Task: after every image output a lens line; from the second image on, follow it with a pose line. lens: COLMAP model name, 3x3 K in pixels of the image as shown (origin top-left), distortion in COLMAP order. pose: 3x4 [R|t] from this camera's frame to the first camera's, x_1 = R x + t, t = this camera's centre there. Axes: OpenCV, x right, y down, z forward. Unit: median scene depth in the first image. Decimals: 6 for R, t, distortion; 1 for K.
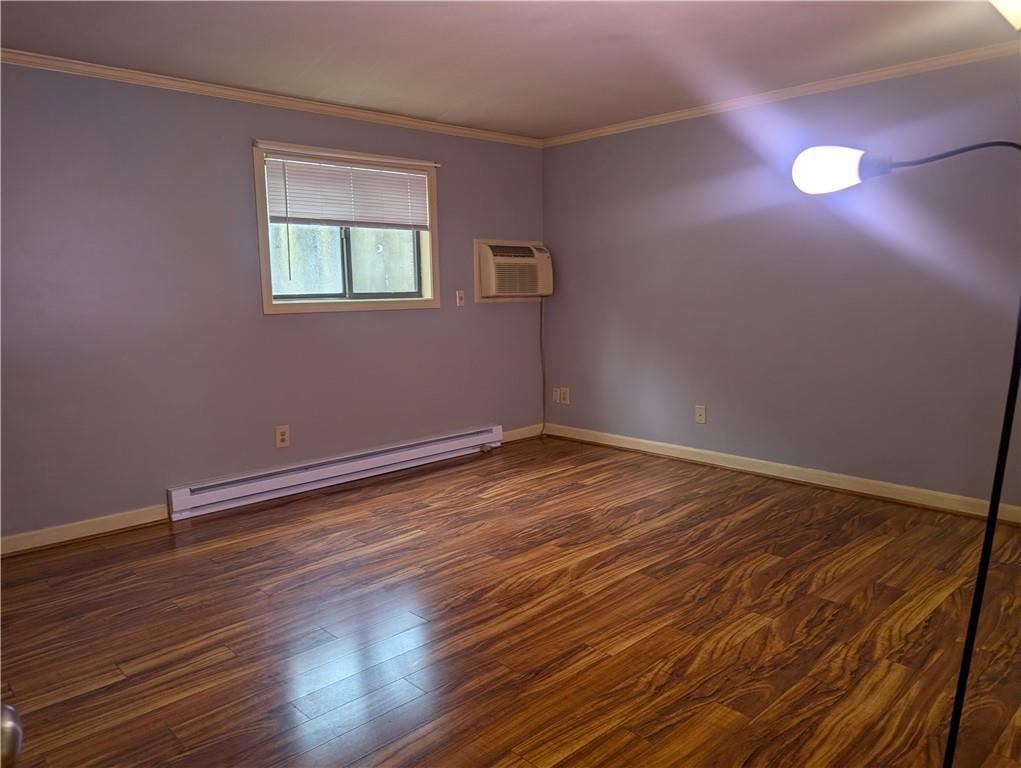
lens RADIAL K [[731.1, 0, 510.1], [0, 731.1, 384.5], [0, 0, 1]] dist [0.014844, -0.014647]
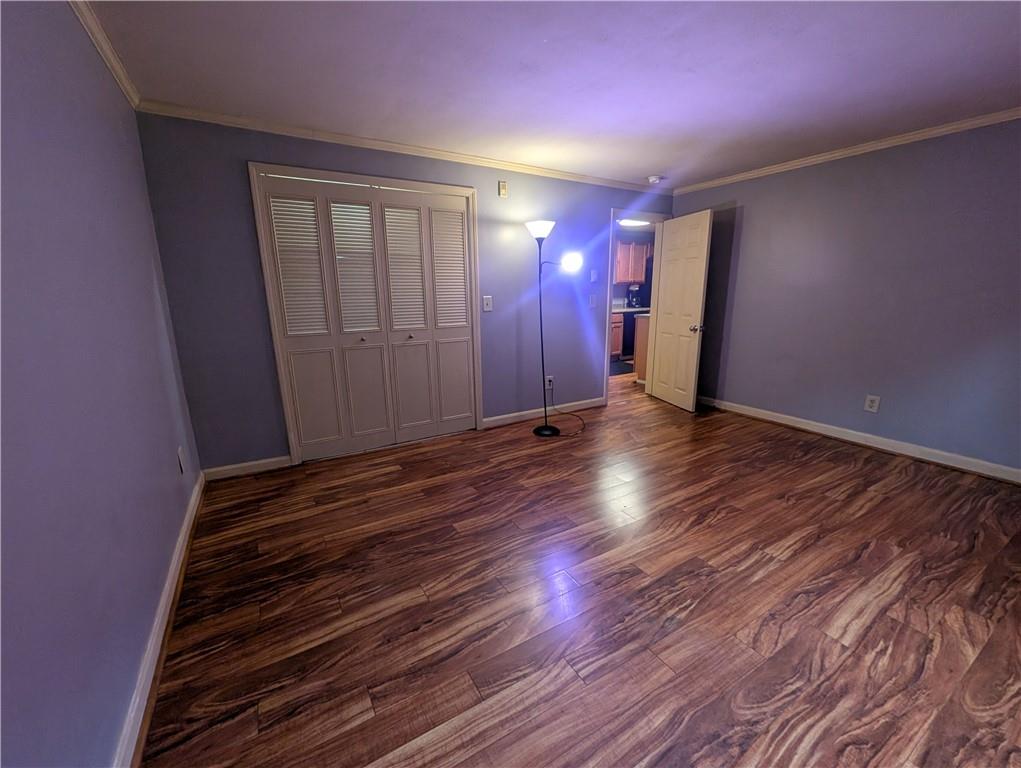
lens RADIAL K [[415.4, 0, 504.1], [0, 415.4, 383.3], [0, 0, 1]] dist [-0.001235, -0.000556]
pose [[-0.970047, -0.027284, 0.241379, 0.099081], [0.058283, 0.938506, 0.340308, -0.181083], [-0.235821, 0.344183, -0.908805, 1.238477]]
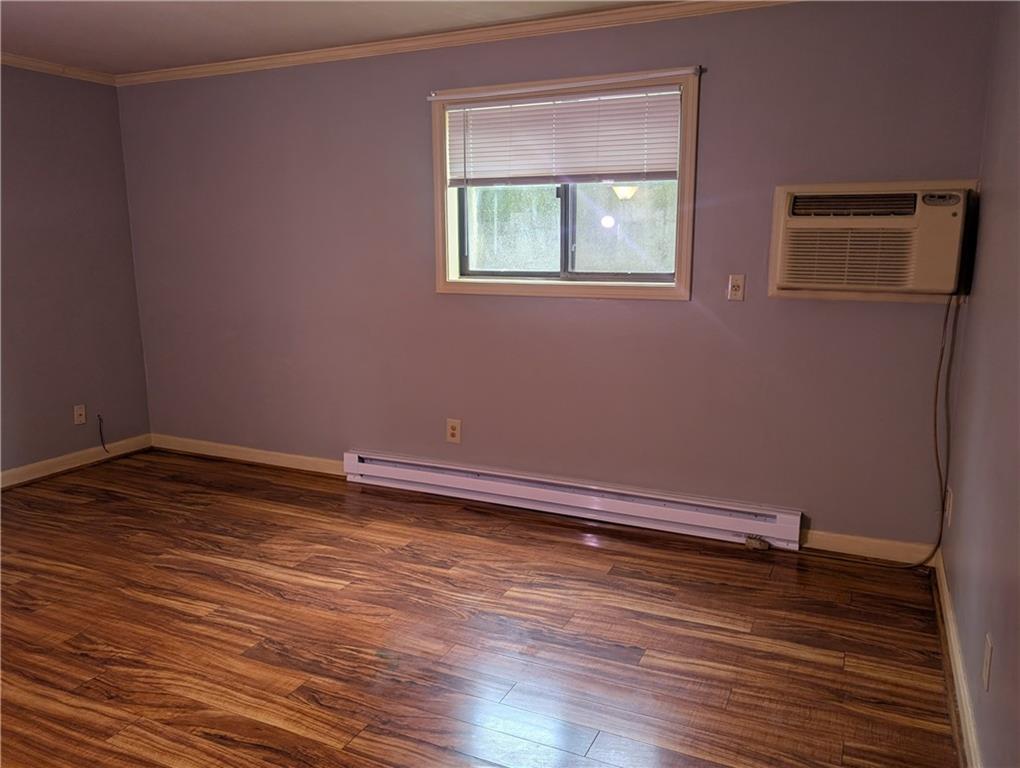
lens RADIAL K [[795.4, 0, 503.3], [0, 795.4, 383.4], [0, 0, 1]] dist [0.028499, -0.021728]
pose [[0.341484, 0.189871, -0.920509, 0.623841], [-0.126538, 0.979754, 0.155149, -0.151907], [0.931331, 0.063498, 0.358596, 0.758217]]
